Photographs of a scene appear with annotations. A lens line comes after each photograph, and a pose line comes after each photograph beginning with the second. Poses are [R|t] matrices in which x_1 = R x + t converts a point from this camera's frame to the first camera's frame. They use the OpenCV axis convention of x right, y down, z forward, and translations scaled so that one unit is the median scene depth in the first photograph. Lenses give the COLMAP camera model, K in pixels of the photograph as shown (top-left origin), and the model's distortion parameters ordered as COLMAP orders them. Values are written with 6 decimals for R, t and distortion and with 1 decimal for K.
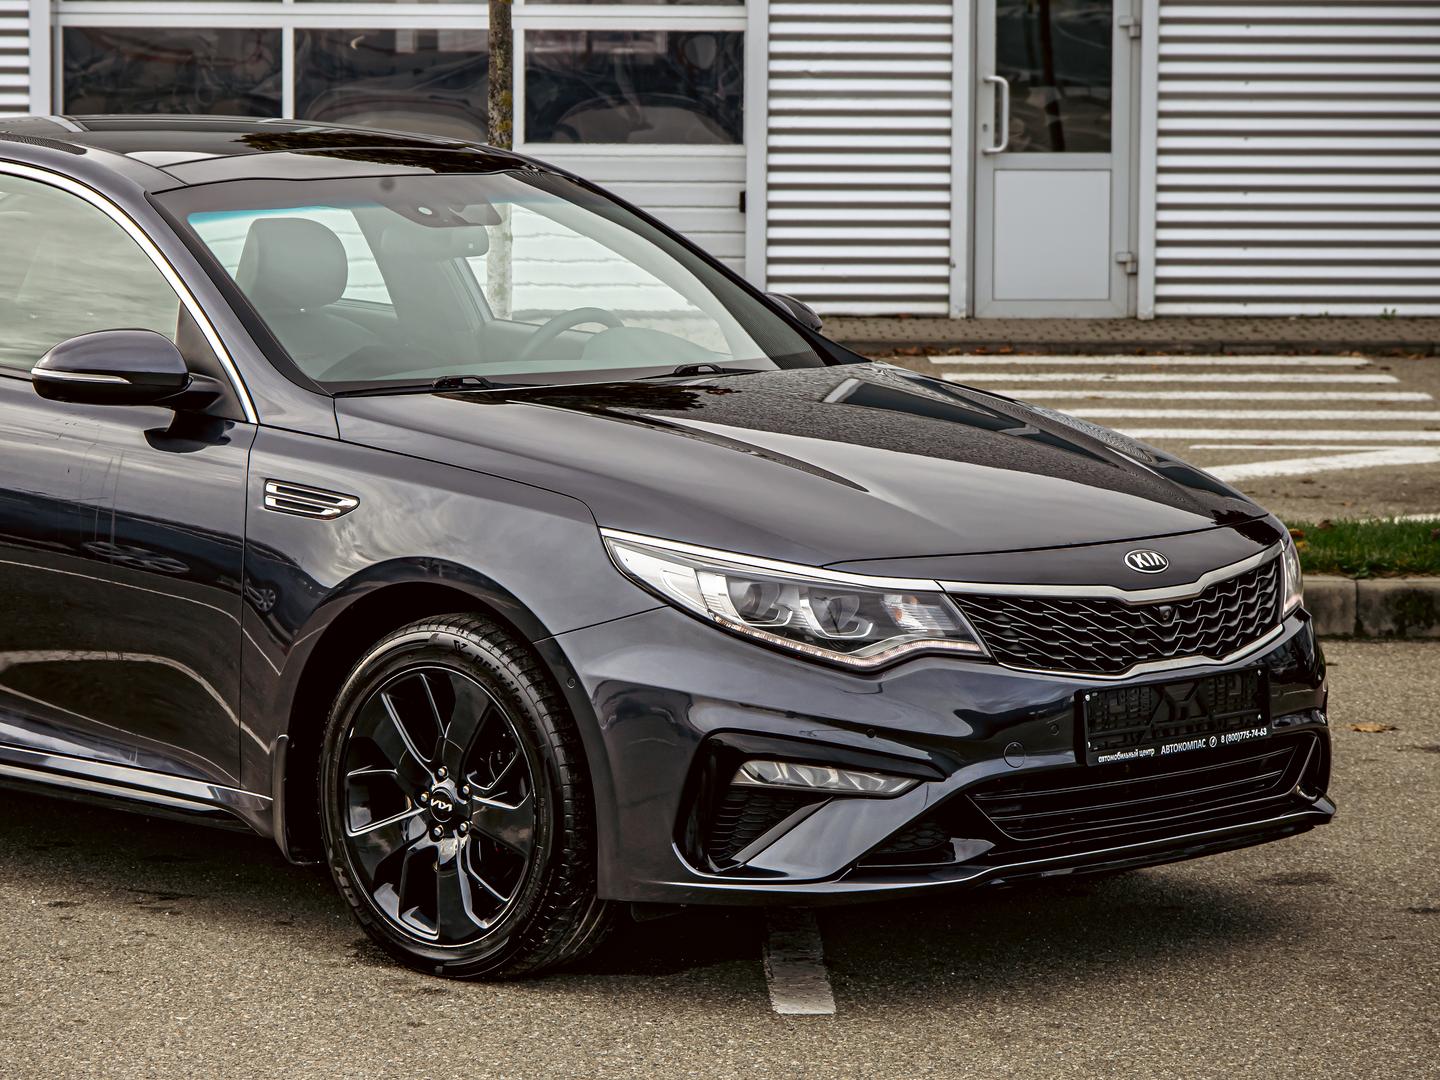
lens RADIAL K [[4219.9, 0, 720.0], [0, 4219.9, 540.0], [0, 0, 1]] dist [0.068061, 1.970549]
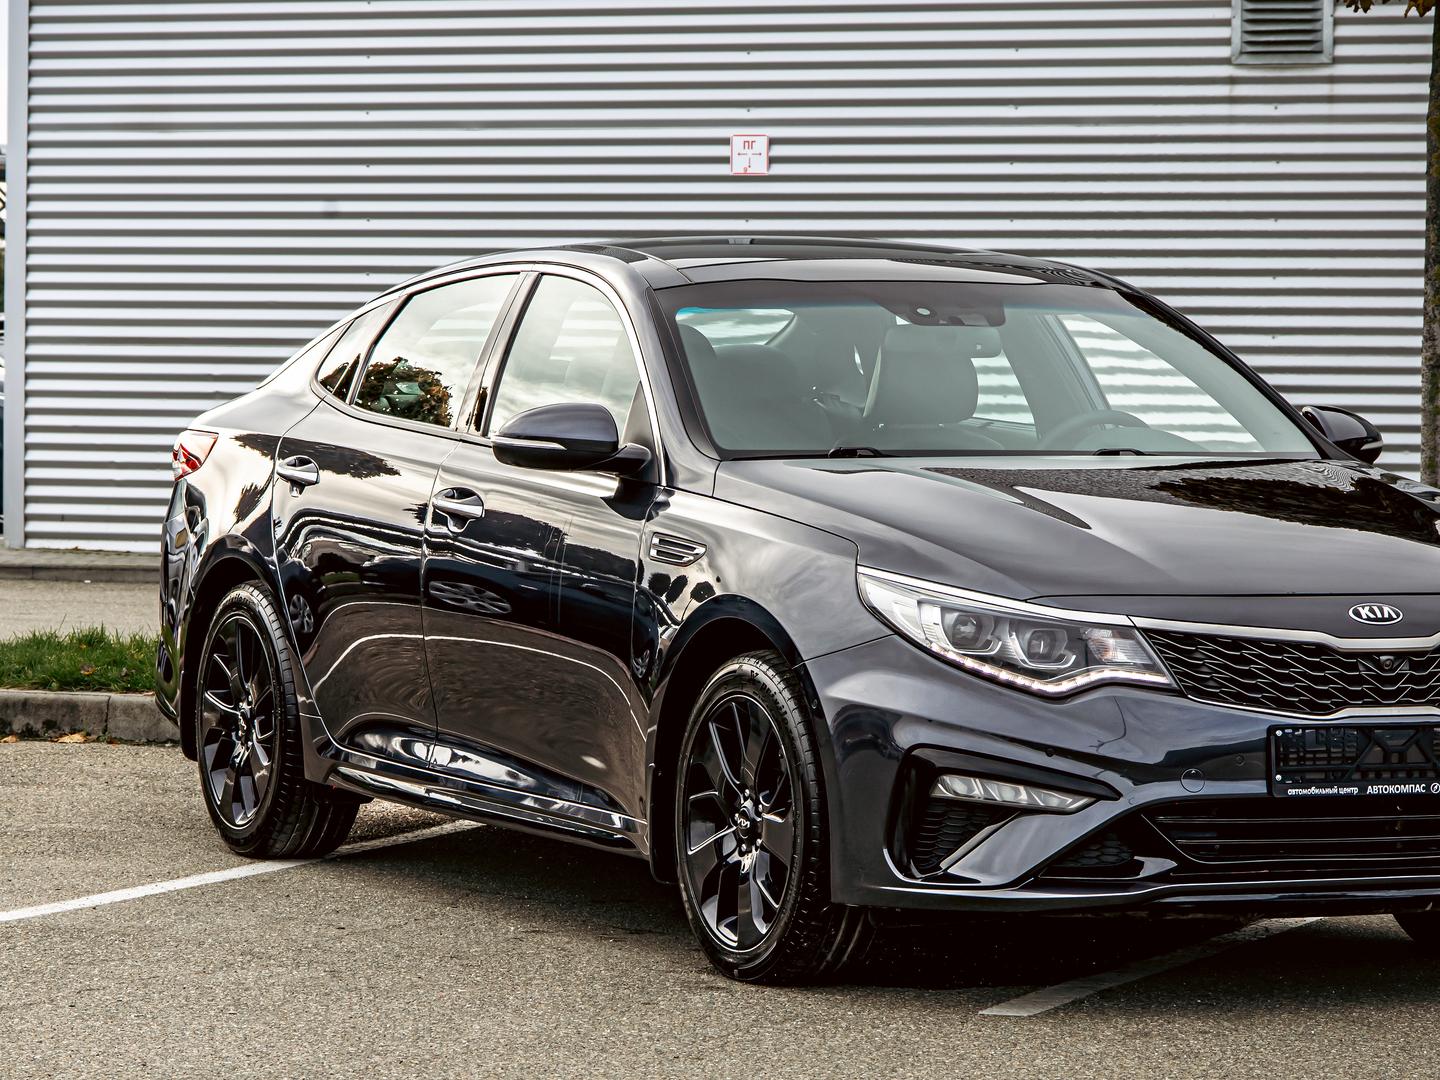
lens RADIAL K [[4219.9, 0, 720.0], [0, 4219.9, 540.0], [0, 0, 1]] dist [0.068061, 1.970549]
pose [[0.967039, 0.024932, -0.253406, 0.217565], [-0.036786, 0.998434, -0.042148, 0.038495], [0.251959, 0.050080, 0.966441, -0.066764]]
